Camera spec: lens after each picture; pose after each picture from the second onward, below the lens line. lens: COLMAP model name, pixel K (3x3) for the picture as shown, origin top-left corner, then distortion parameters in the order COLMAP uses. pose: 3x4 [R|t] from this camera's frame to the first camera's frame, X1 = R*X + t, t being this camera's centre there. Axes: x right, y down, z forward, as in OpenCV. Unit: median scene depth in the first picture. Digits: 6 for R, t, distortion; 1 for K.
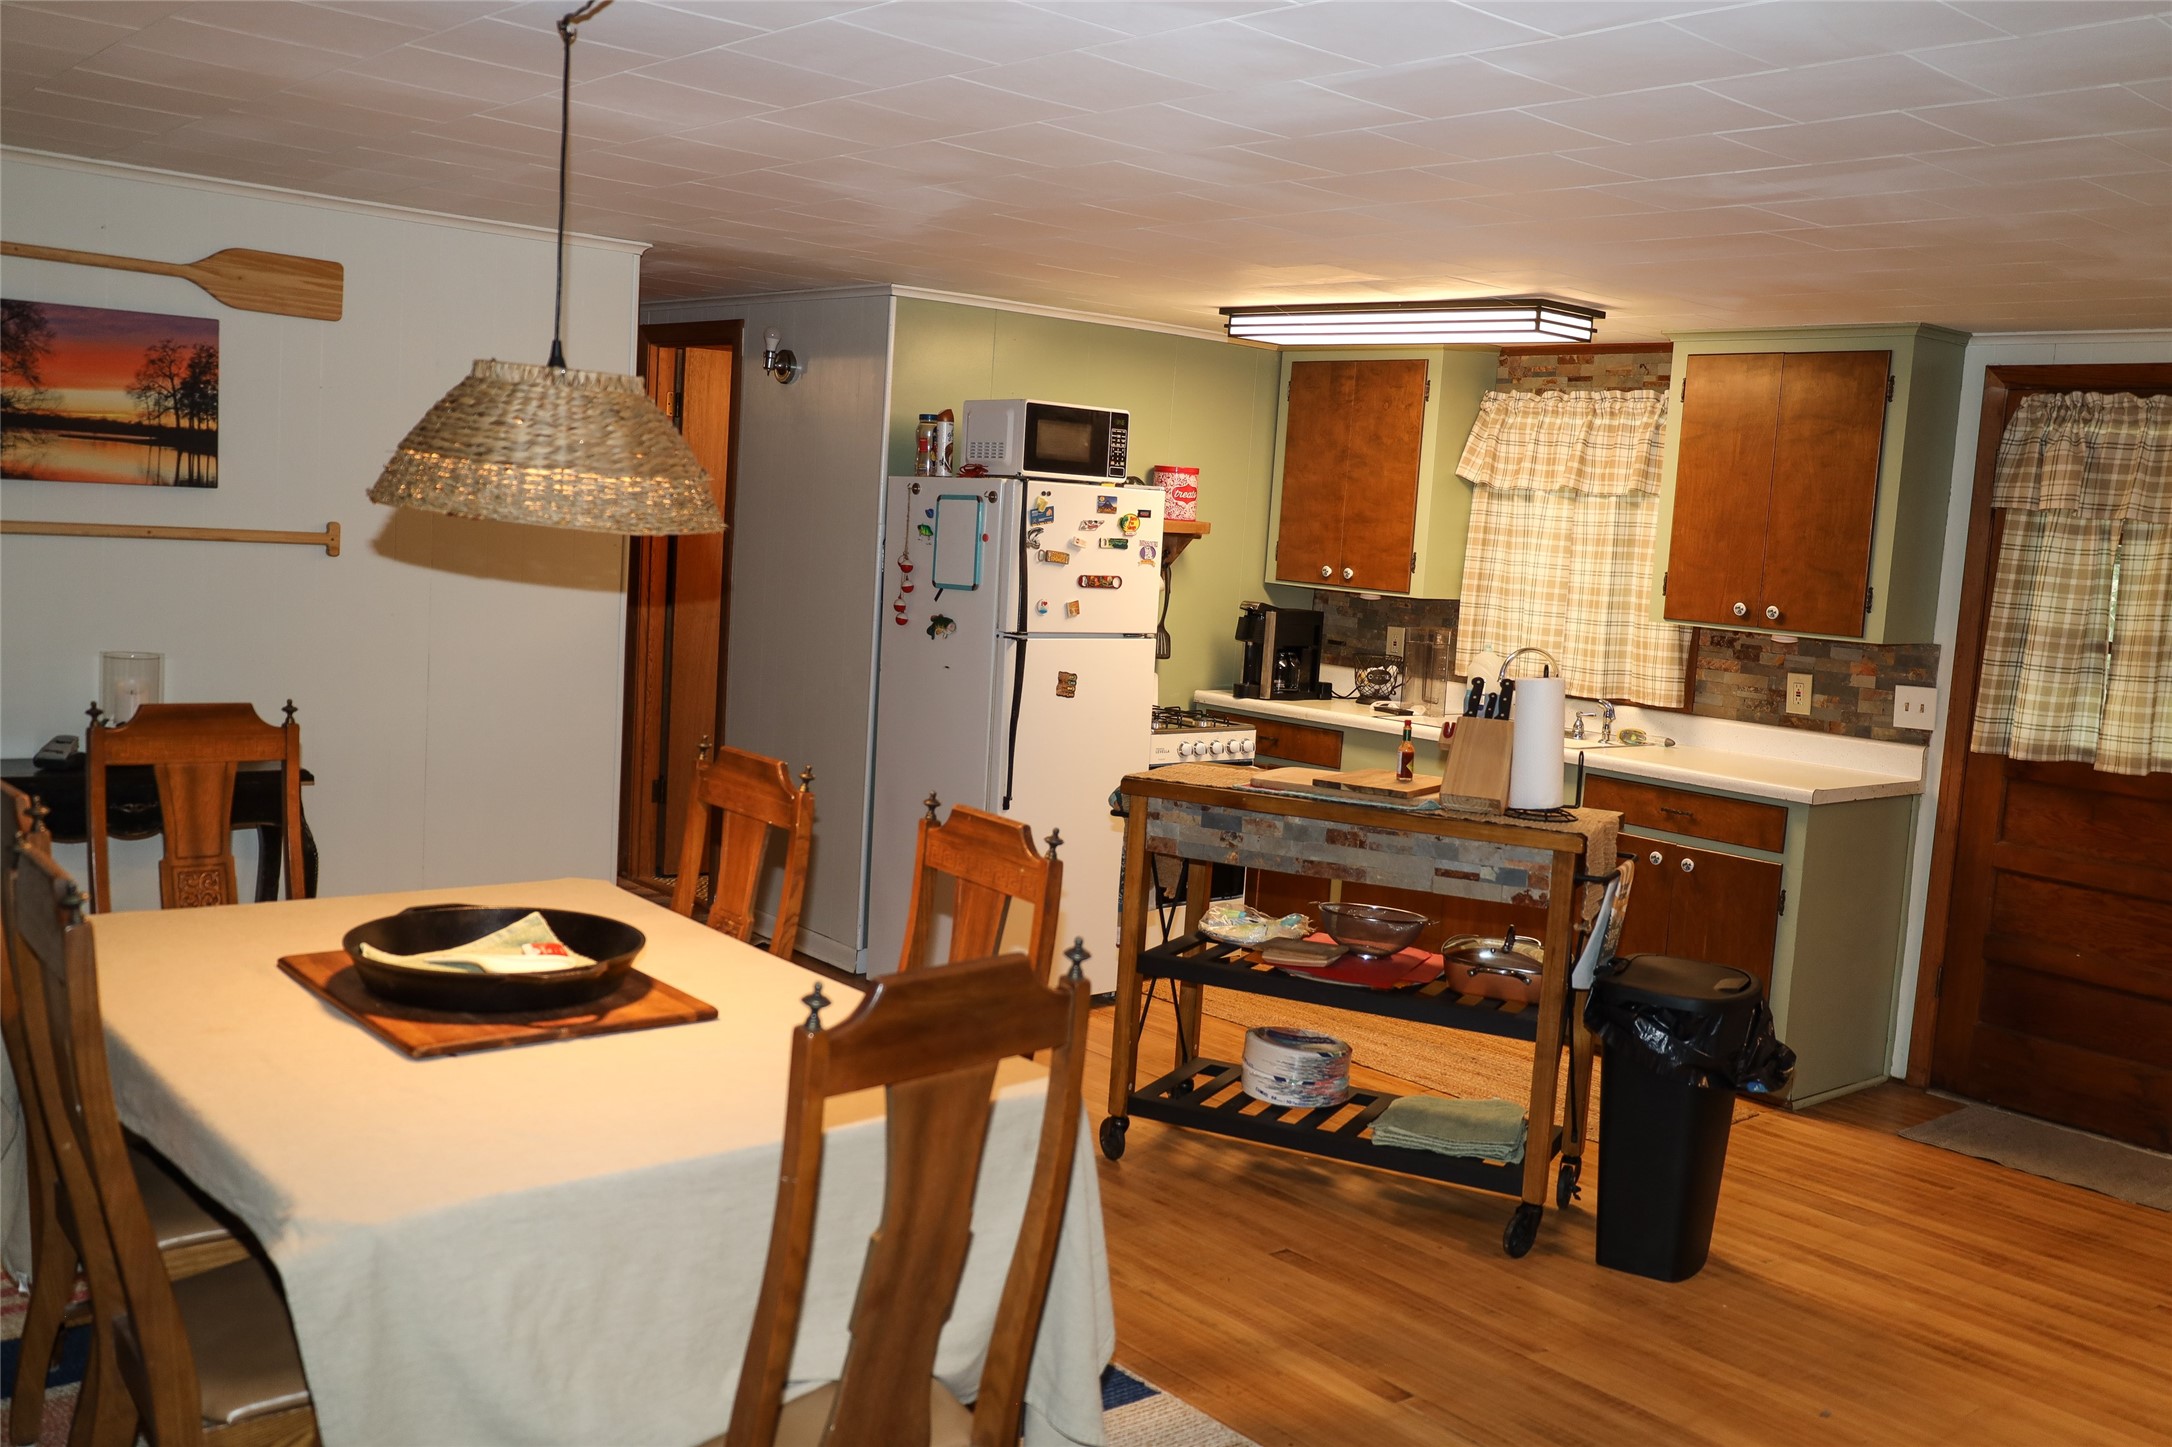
lens RADIAL K [[1914.9, 0, 1086.6], [0, 1914.9, 732.9], [0, 0, 1]] dist [-0.016588, -0.000061]
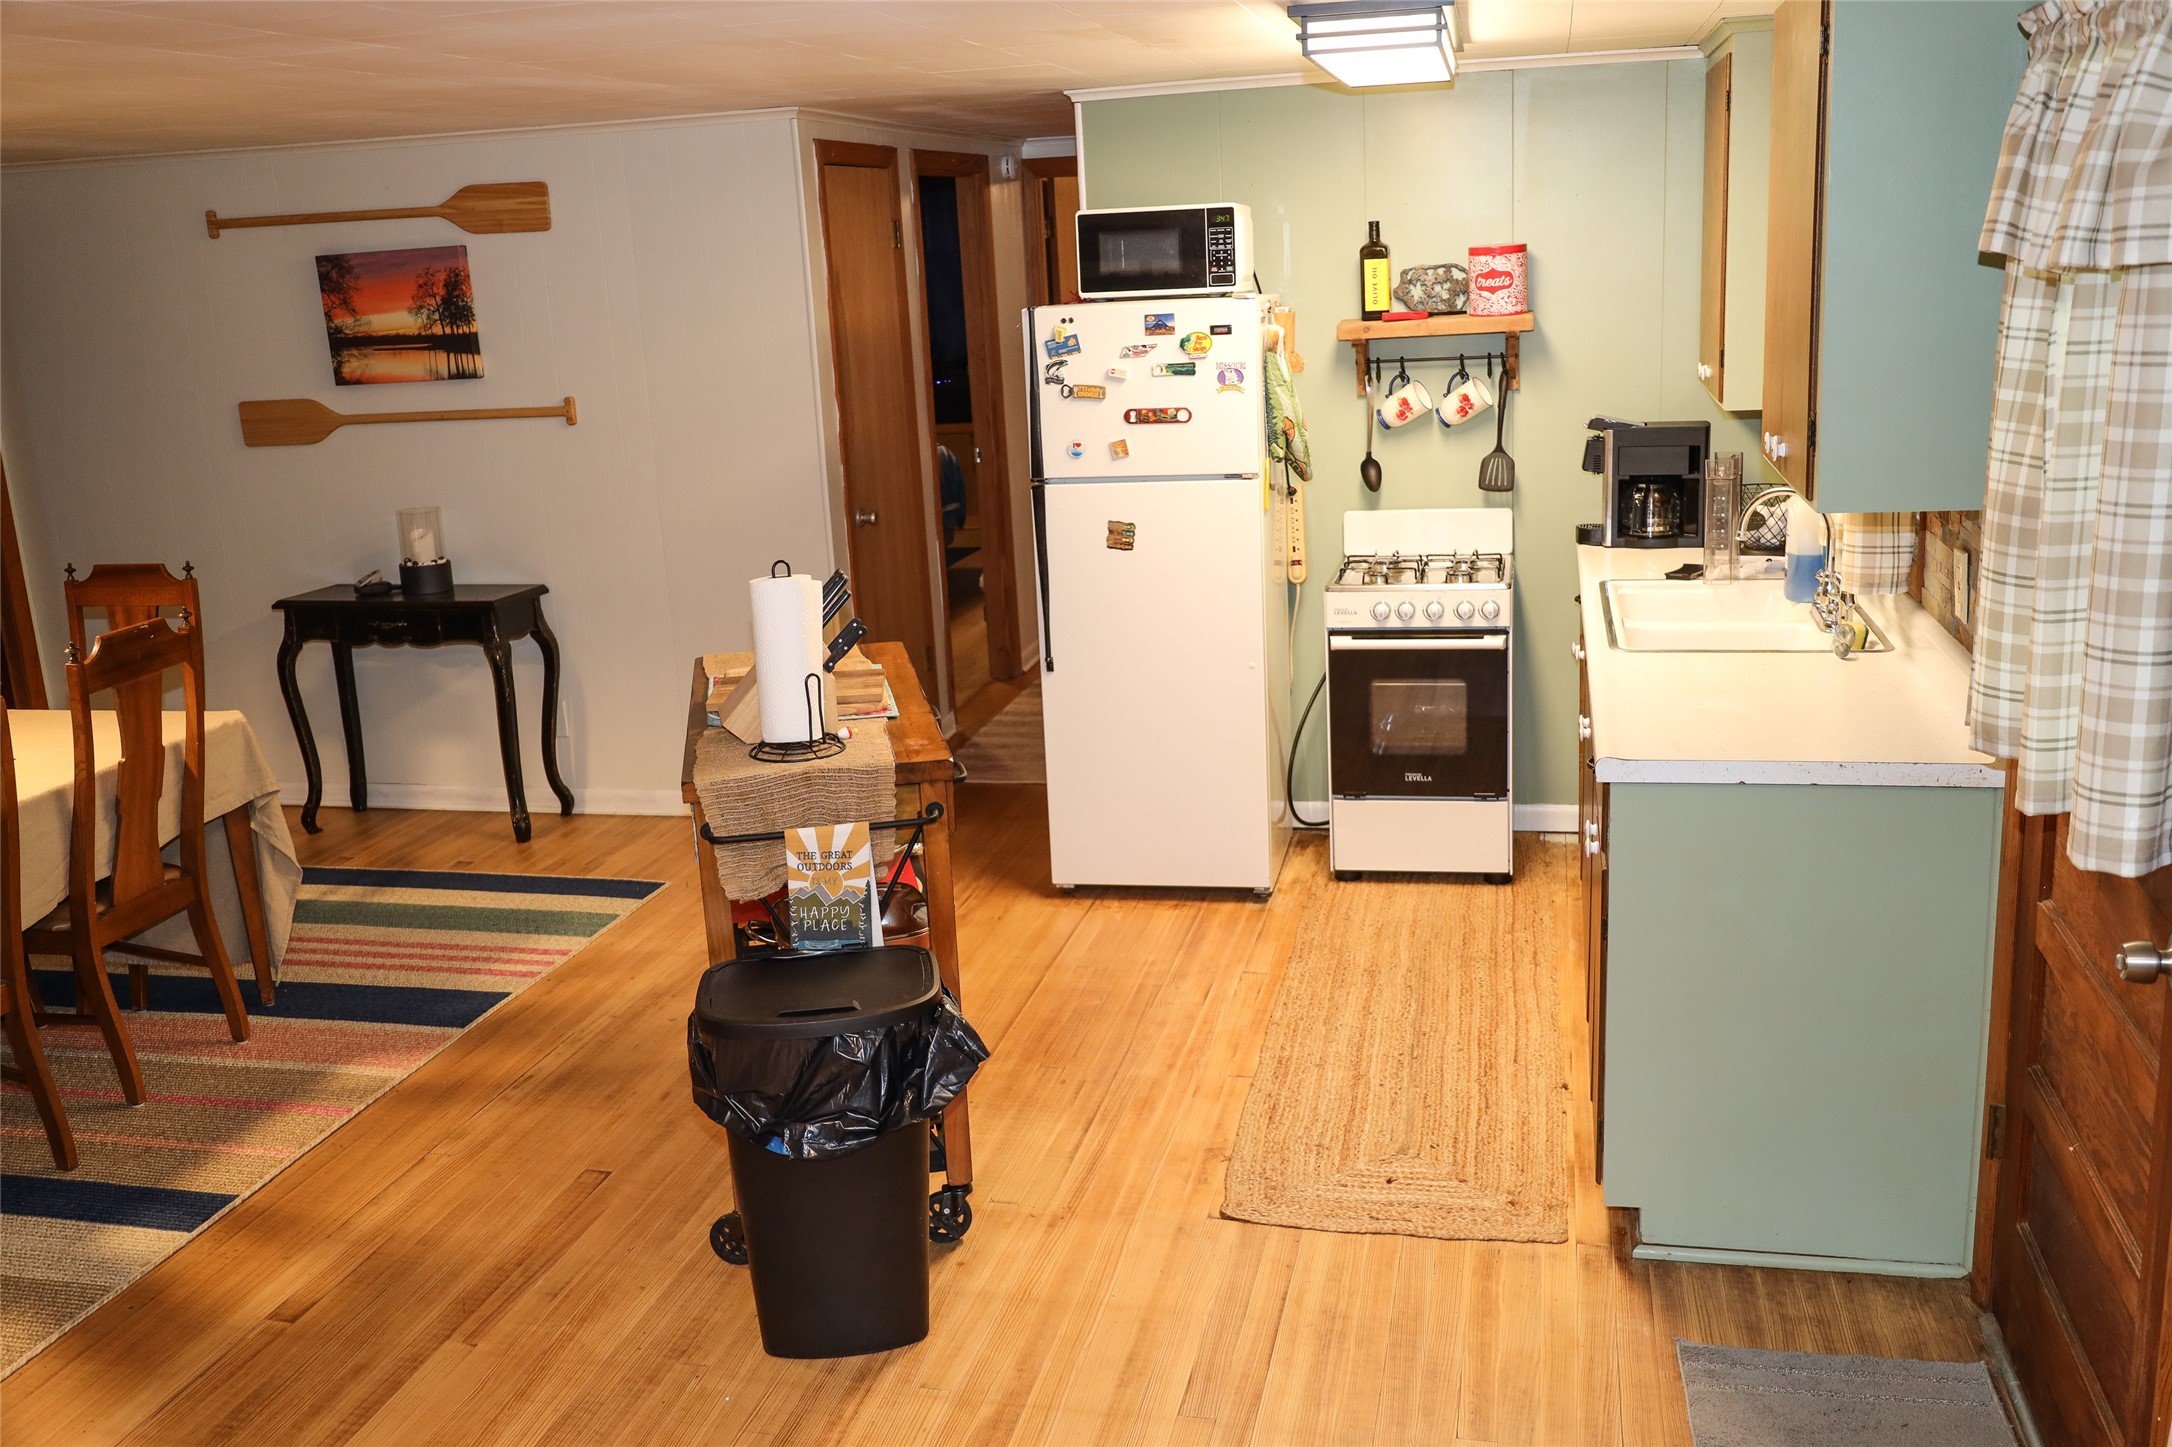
lens RADIAL K [[1914.9, 0, 1094.1], [0, 1914.9, 717.5], [0, 0, 1]] dist [-0.016588, -0.000061]
pose [[0.587045, 0.101296, -0.803192, 0.762759], [-0.004541, 0.992537, 0.121857, -0.053884], [0.809541, -0.067888, 0.583124, 0.511681]]
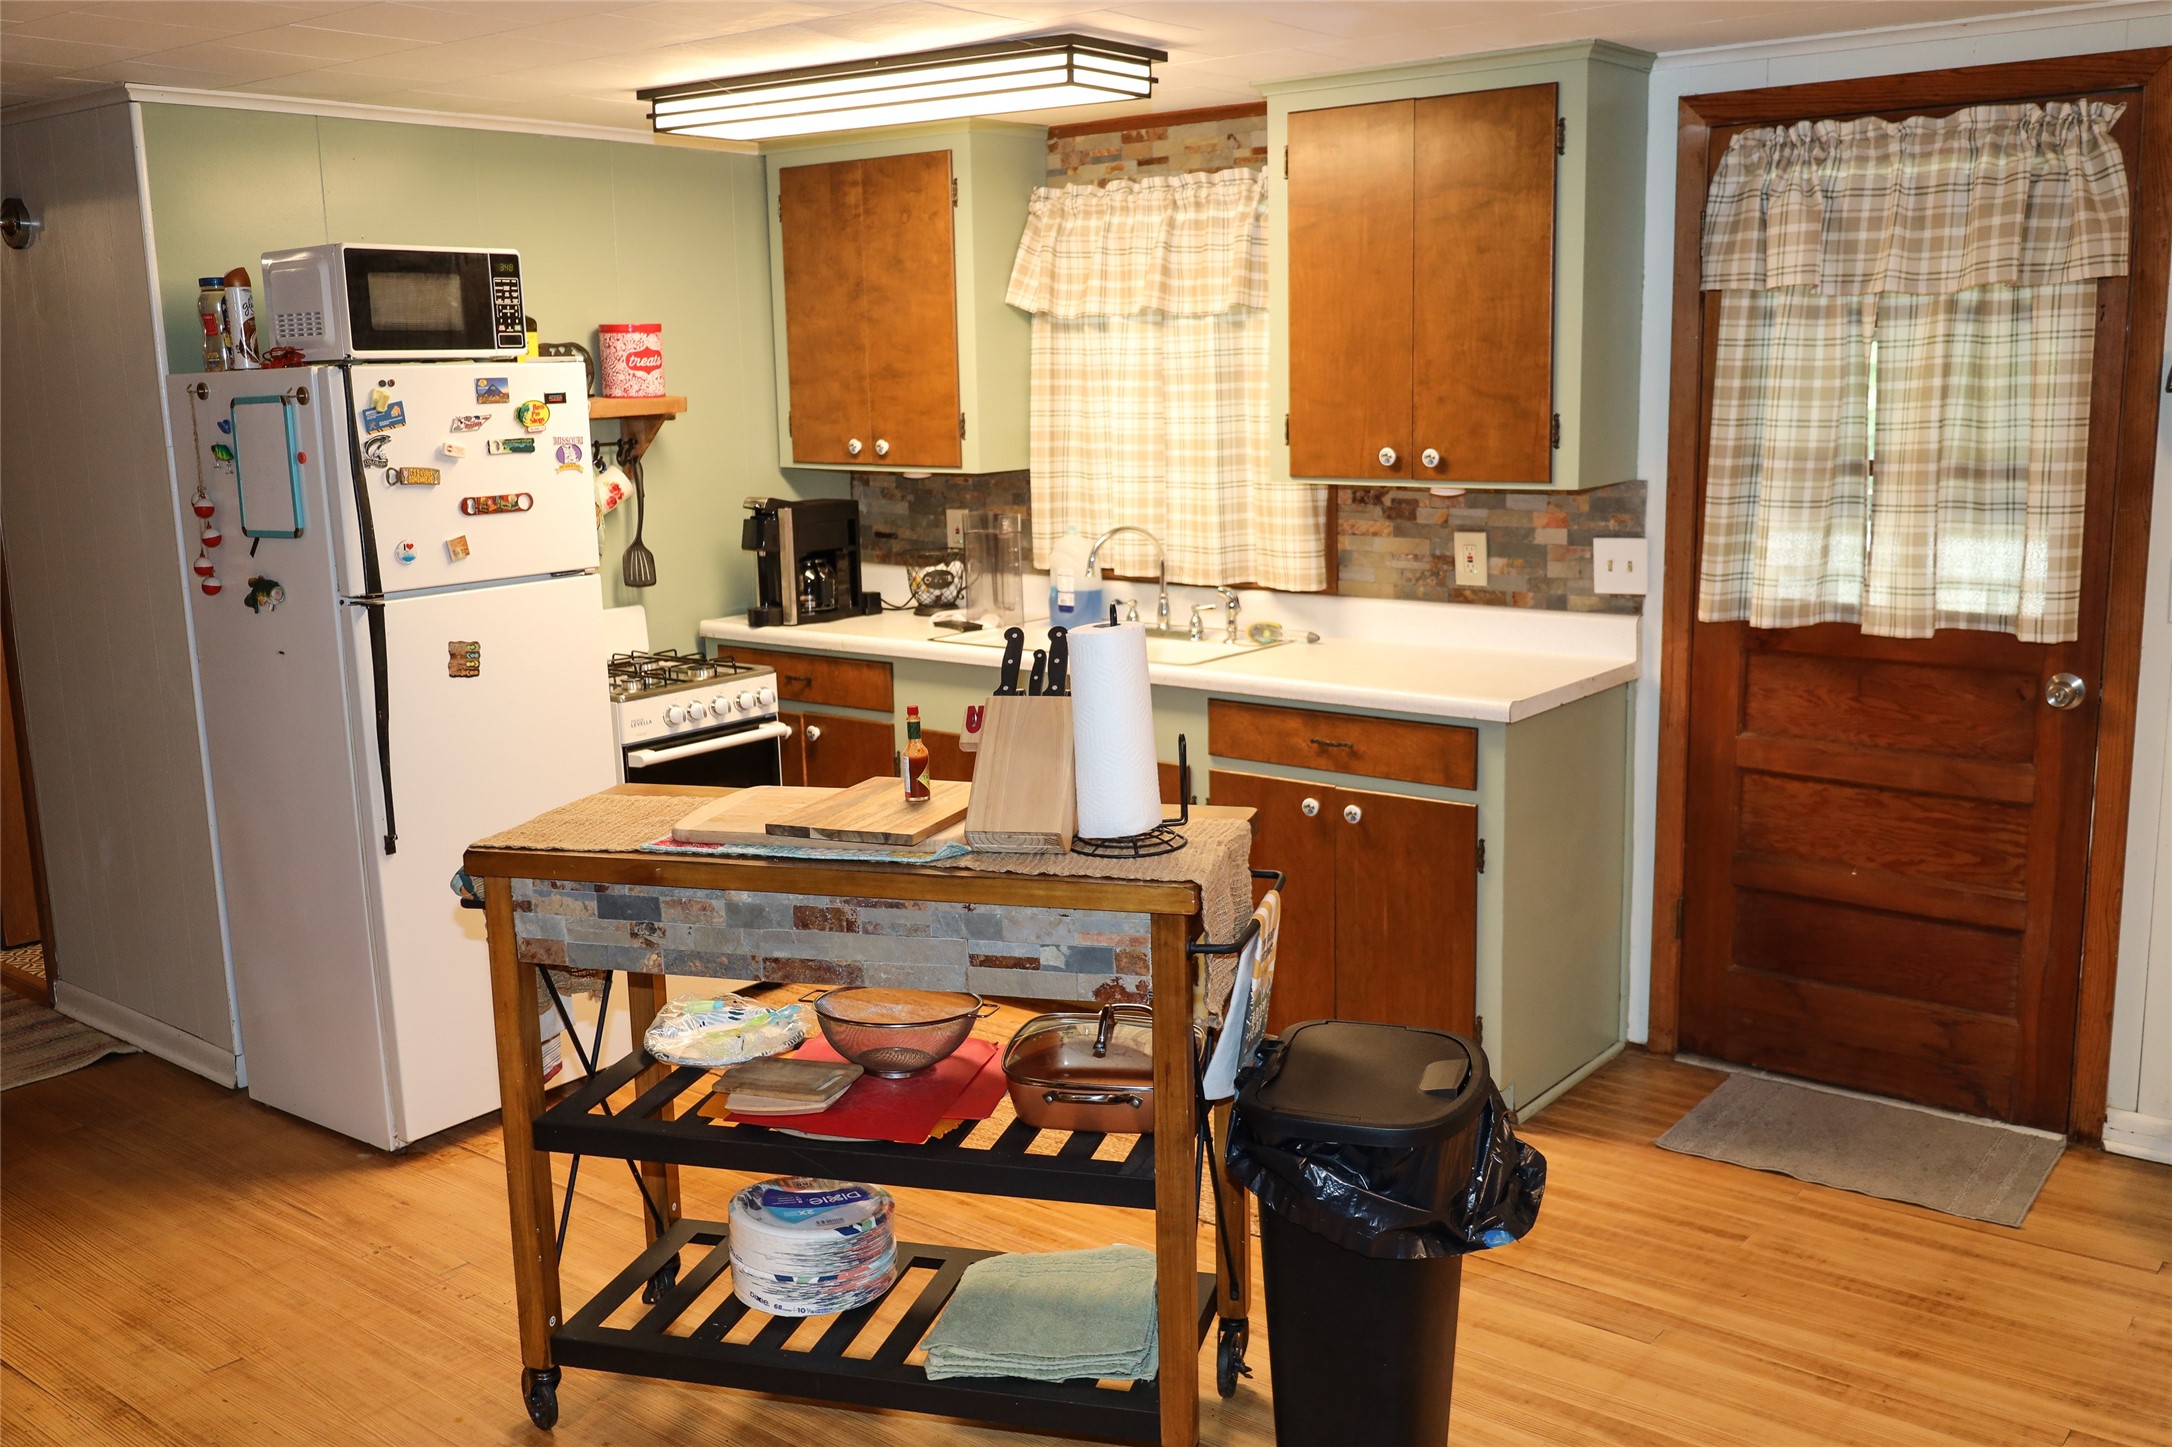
lens RADIAL K [[1914.9, 0, 1093.4], [0, 1914.9, 725.5], [0, 0, 1]] dist [-0.016588, -0.000061]
pose [[0.977826, -0.118686, 0.172540, 0.097305], [0.104942, 0.990688, 0.086738, -0.040763], [-0.181228, -0.066709, 0.981176, 0.309159]]
